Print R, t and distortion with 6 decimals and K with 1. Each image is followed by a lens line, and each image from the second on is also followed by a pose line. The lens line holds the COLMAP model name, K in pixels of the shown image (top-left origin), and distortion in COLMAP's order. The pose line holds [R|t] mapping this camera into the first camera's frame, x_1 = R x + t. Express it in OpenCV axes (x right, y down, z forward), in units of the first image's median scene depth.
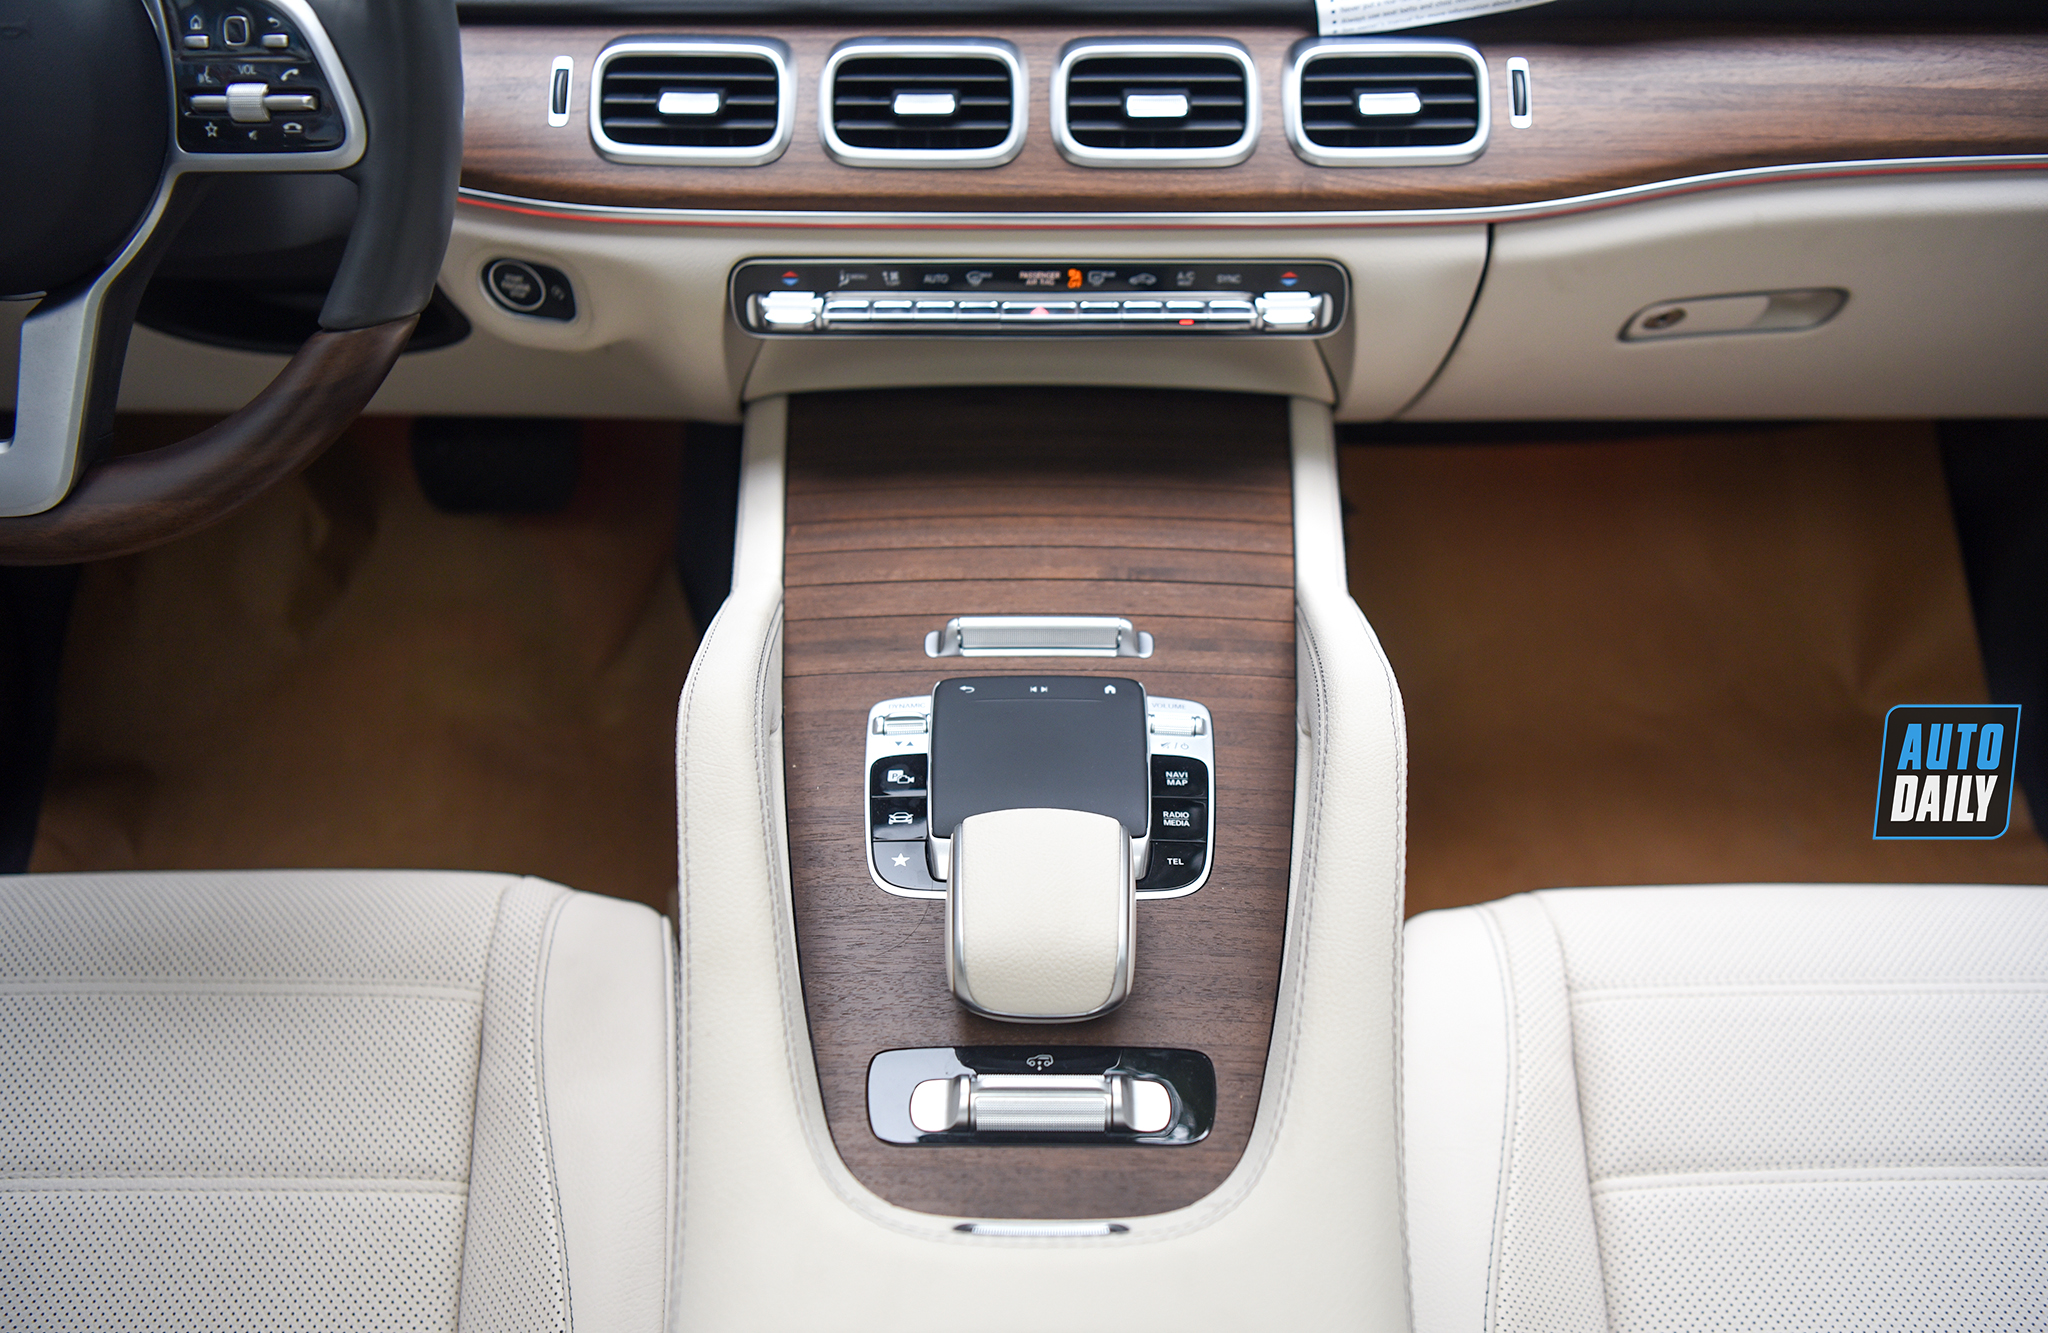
lens RADIAL K [[1709.0, 0, 1030.9], [0, 1709.0, 684.3], [0, 0, 1]] dist [-0.032557, 0.025066]
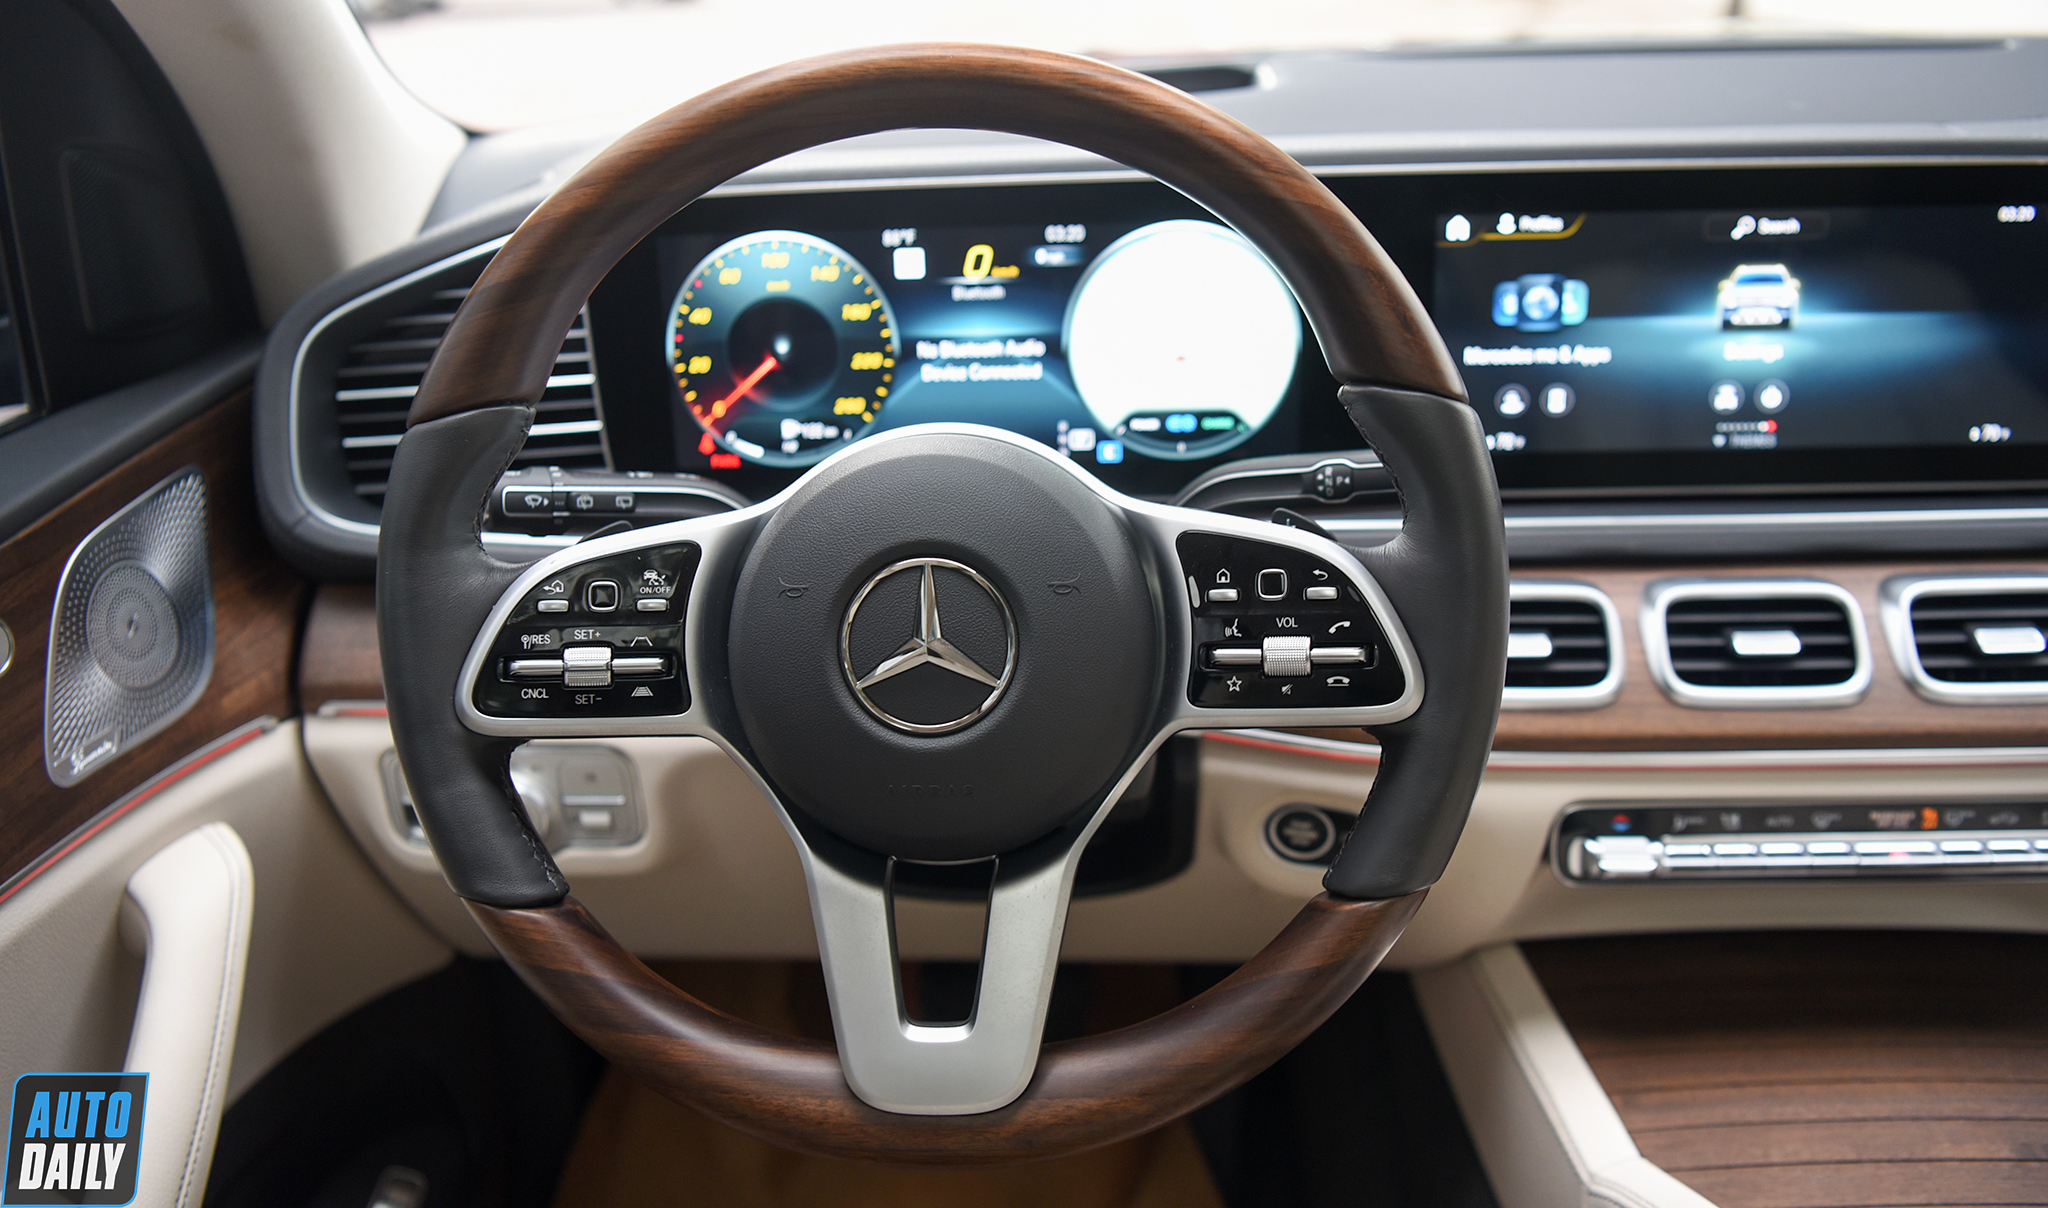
lens RADIAL K [[1656.9, 0, 1026.3], [0, 1656.9, 588.1], [0, 0, 1]] dist [-0.037312, 0.016043]
pose [[0.998845, -0.017462, -0.044765, -0.435607], [0.001040, 0.939266, -0.343189, -0.051185], [0.048039, 0.342746, 0.938199, 0.098103]]
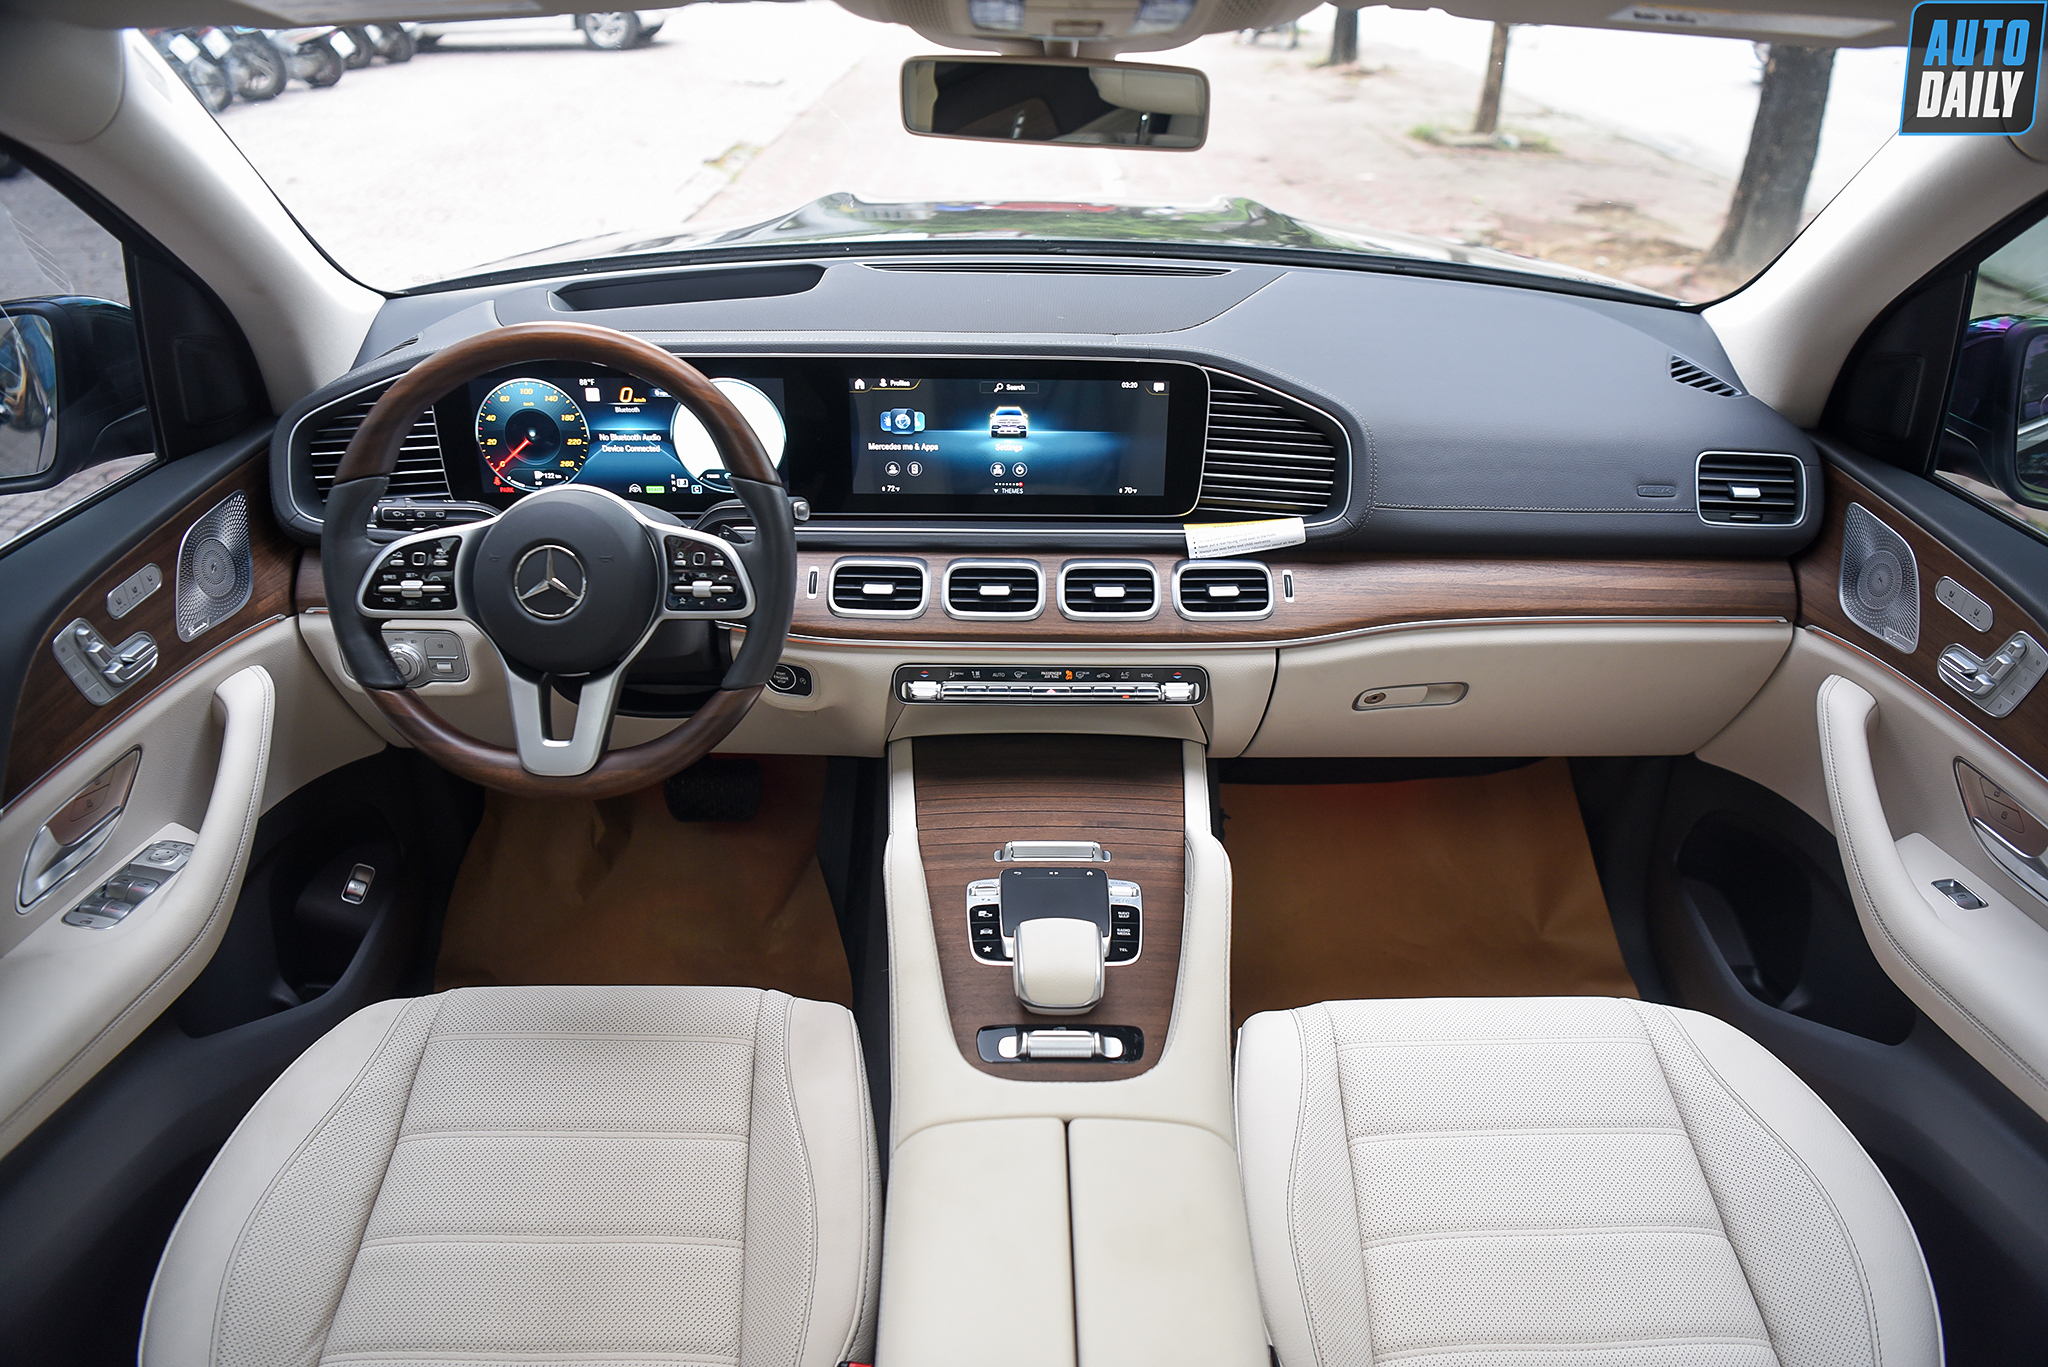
lens RADIAL K [[1392.0, 0, 1018.2], [0, 1392.0, 695.9], [0, 0, 1]] dist [-0.069921, 0.000303]
pose [[0.999963, 0.004733, 0.007124, -0.045482], [-0.002867, 0.970234, -0.242151, 0.180093], [-0.008058, 0.242122, 0.970212, -0.569827]]
